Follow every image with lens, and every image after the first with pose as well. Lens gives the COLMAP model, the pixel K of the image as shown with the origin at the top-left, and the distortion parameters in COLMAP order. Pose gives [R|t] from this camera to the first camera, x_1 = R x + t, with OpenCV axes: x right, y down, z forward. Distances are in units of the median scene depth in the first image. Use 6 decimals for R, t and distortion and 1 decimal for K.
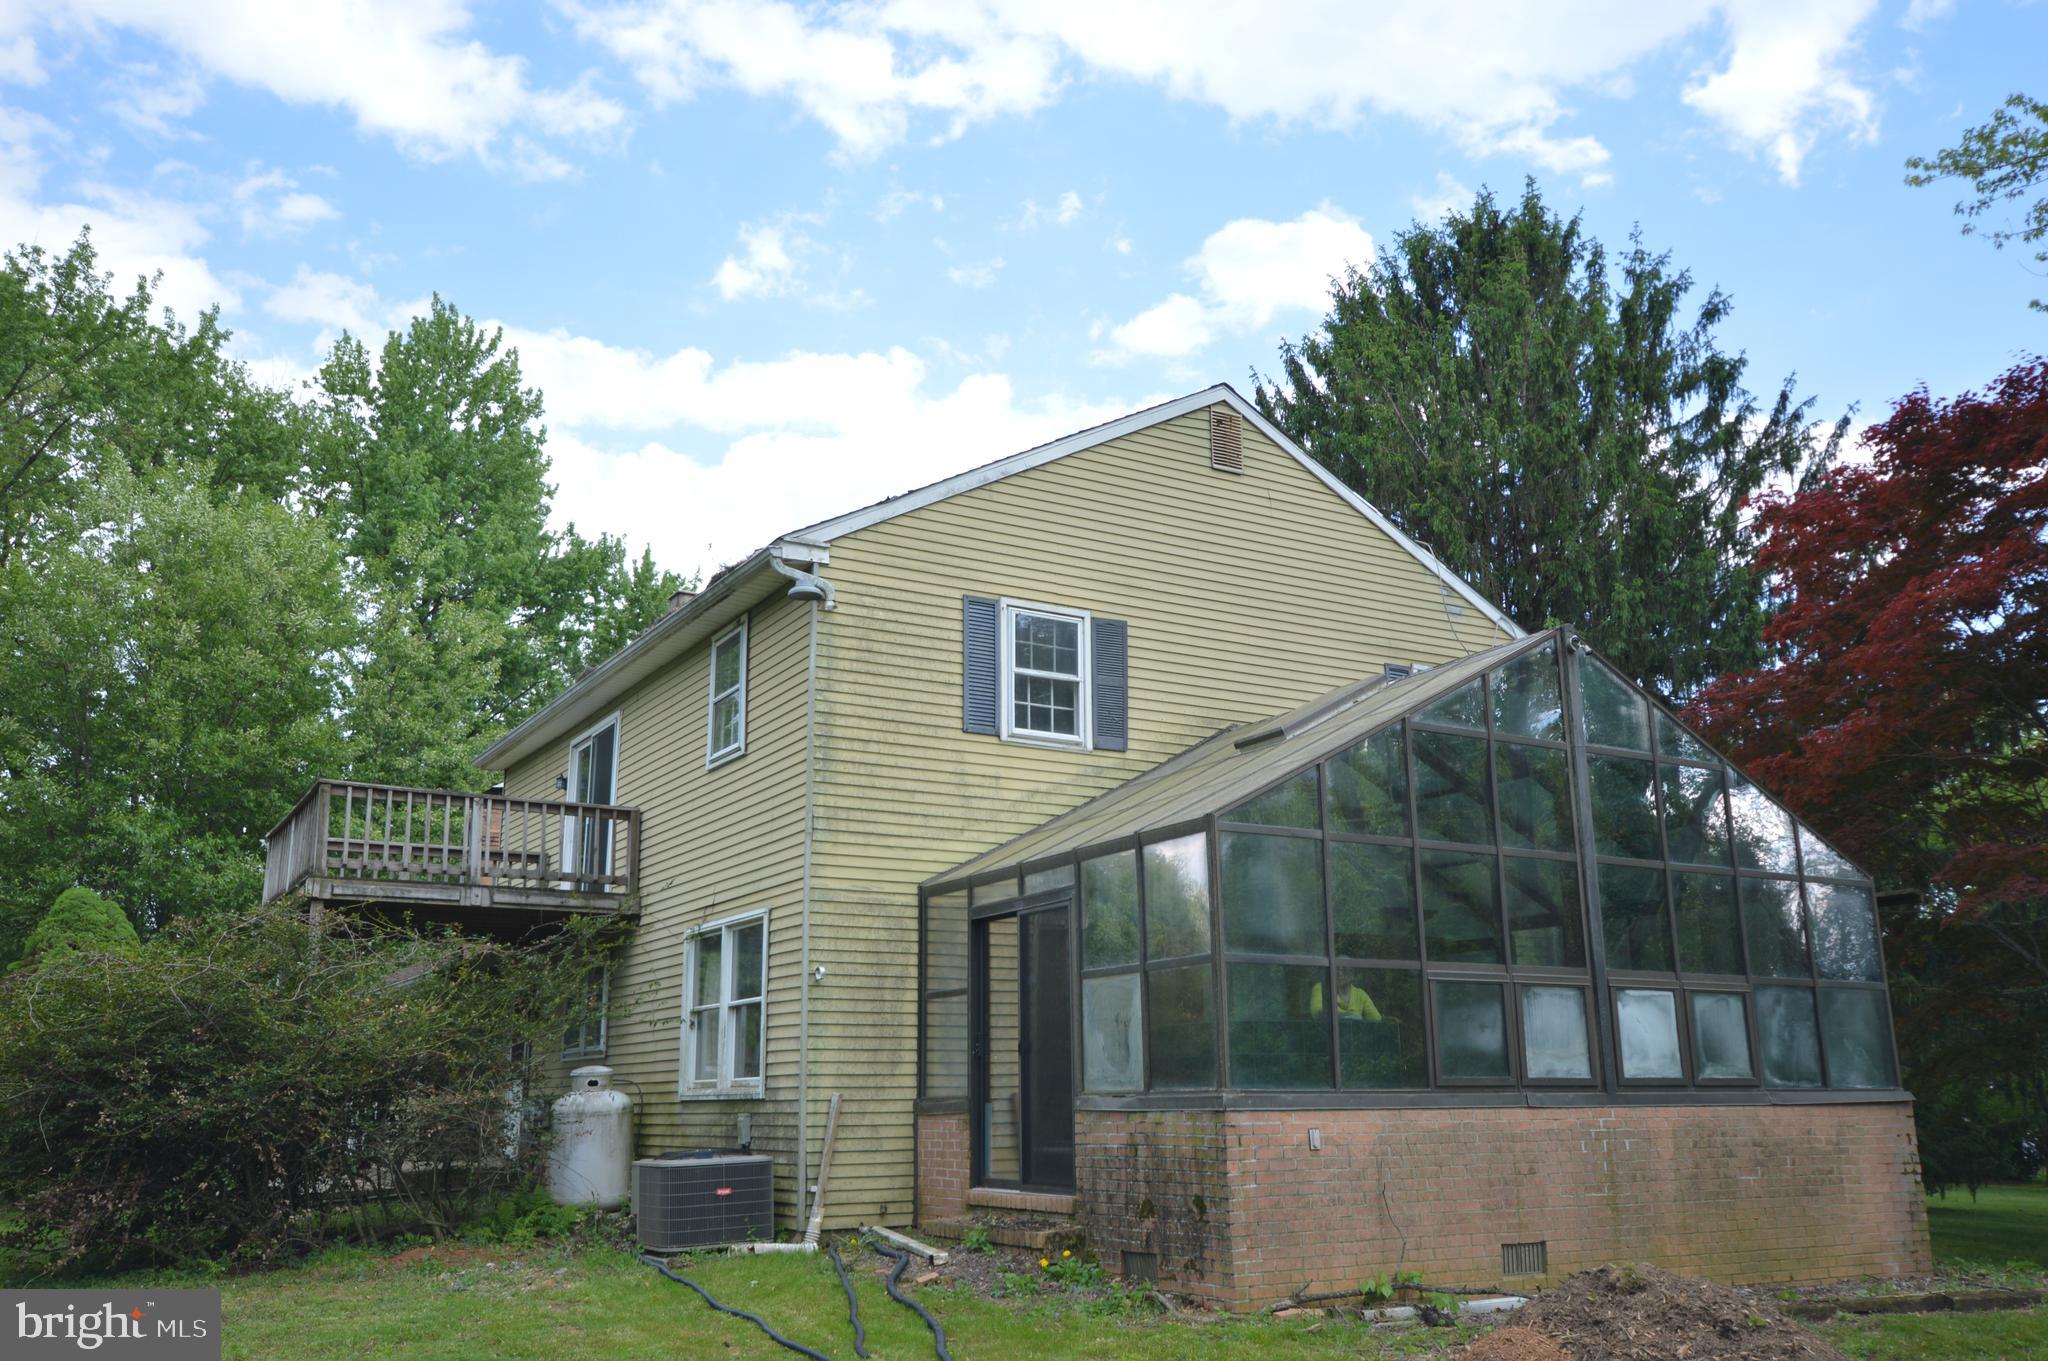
lens RADIAL K [[1741.4, 0, 1020.8], [0, 1741.4, 682.3], [0, 0, 1]] dist [0.008205, 0.009720]
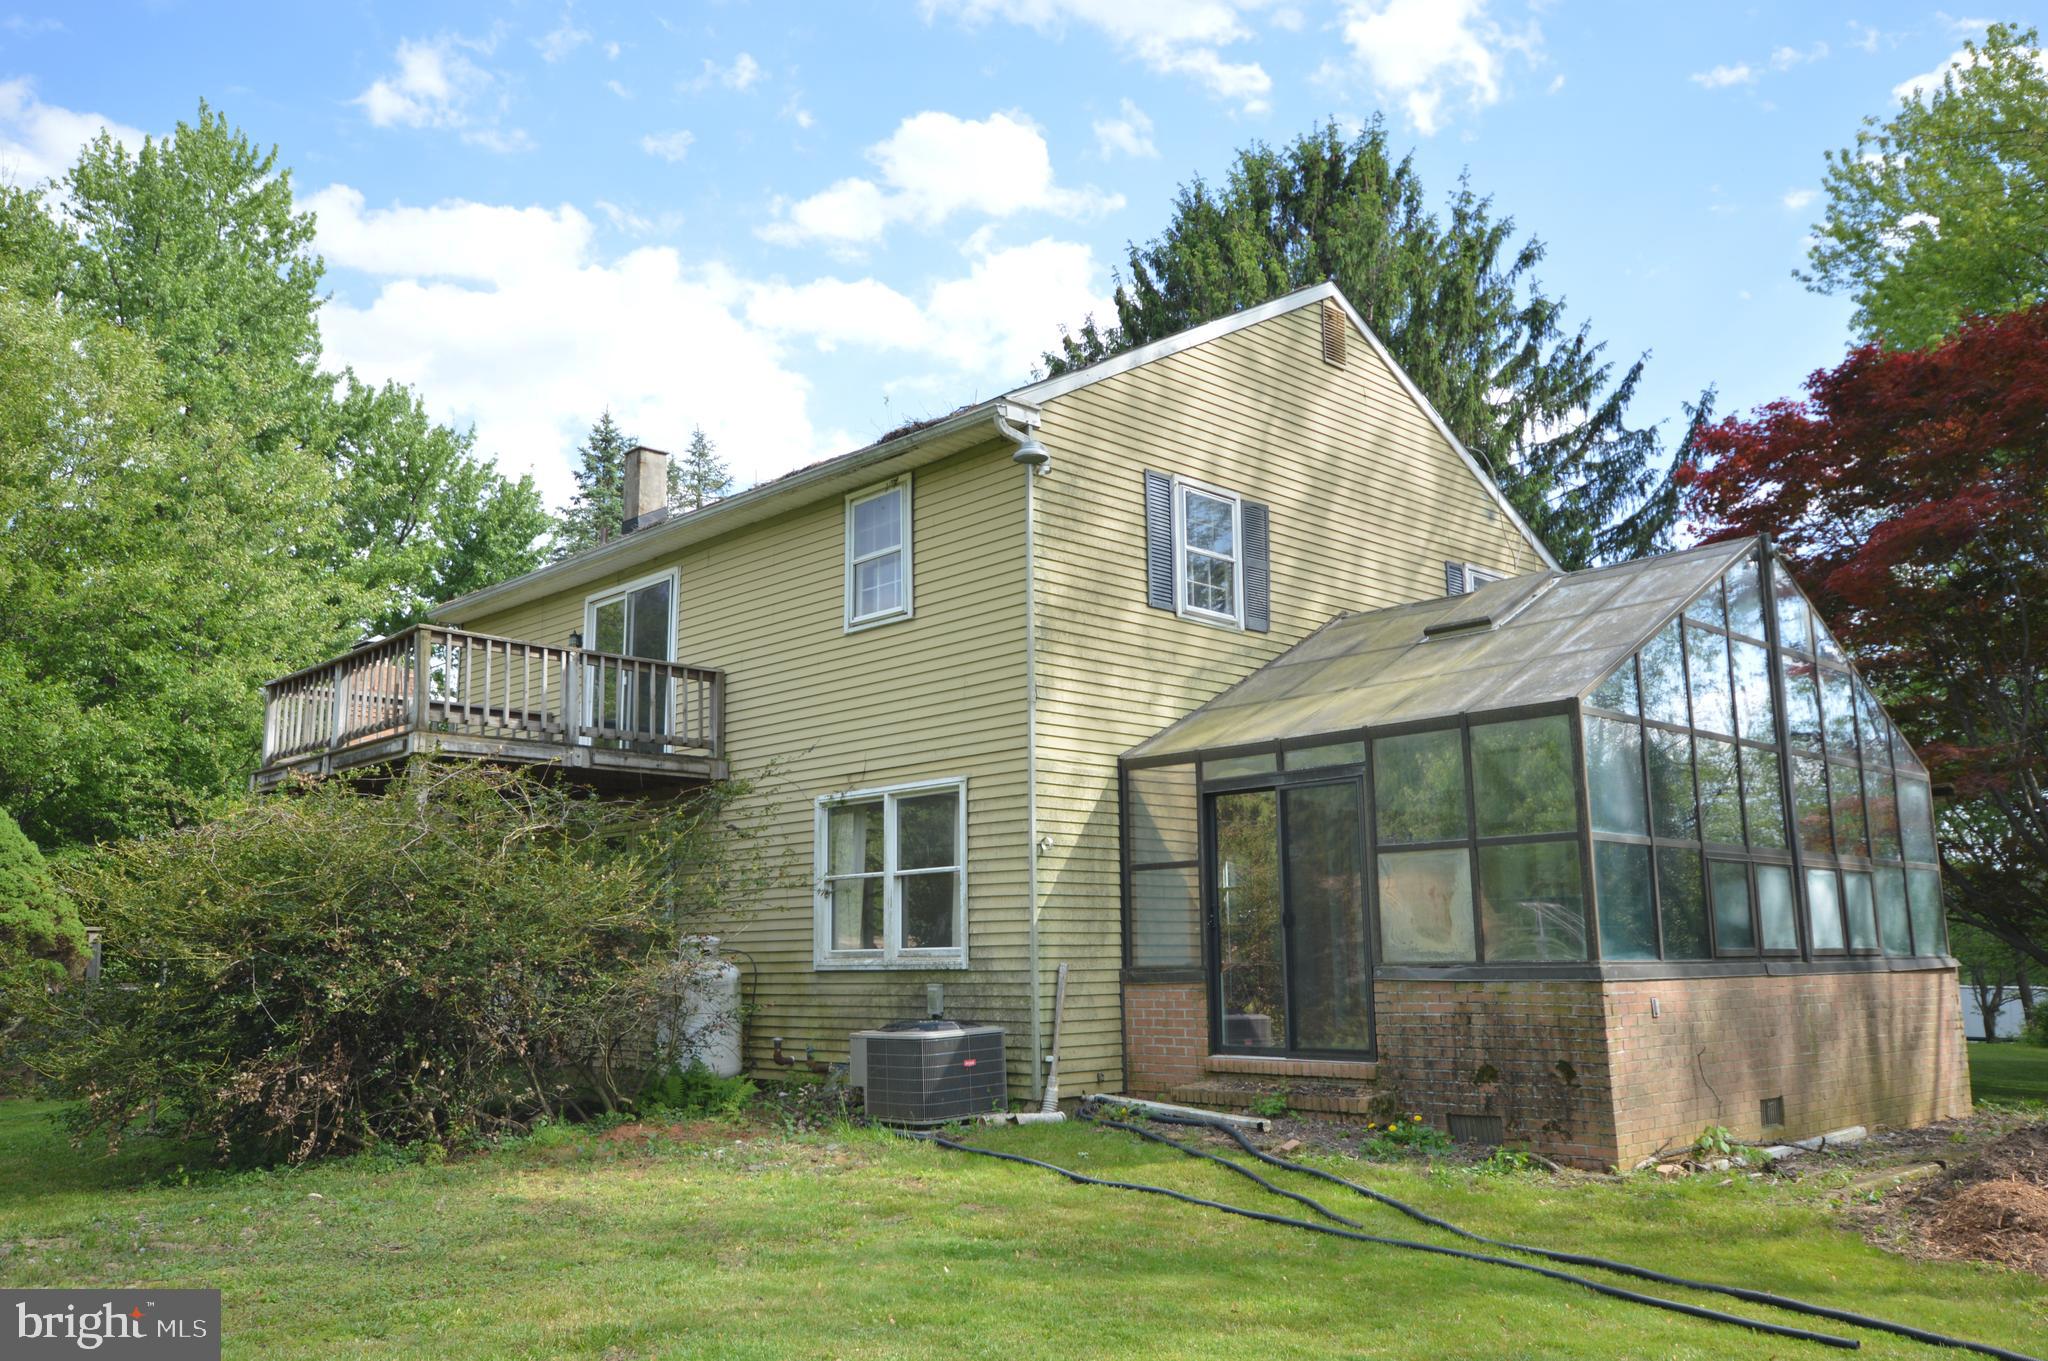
lens RADIAL K [[1658.1, 0, 1021.8], [0, 1658.1, 682.8], [0, 0, 1]] dist [0.003786, -0.003831]
pose [[0.970728, 0.037547, 0.237227, -0.345000], [-0.053606, 0.996660, 0.061607, 0.018309], [-0.234122, -0.072521, 0.969499, 0.095923]]
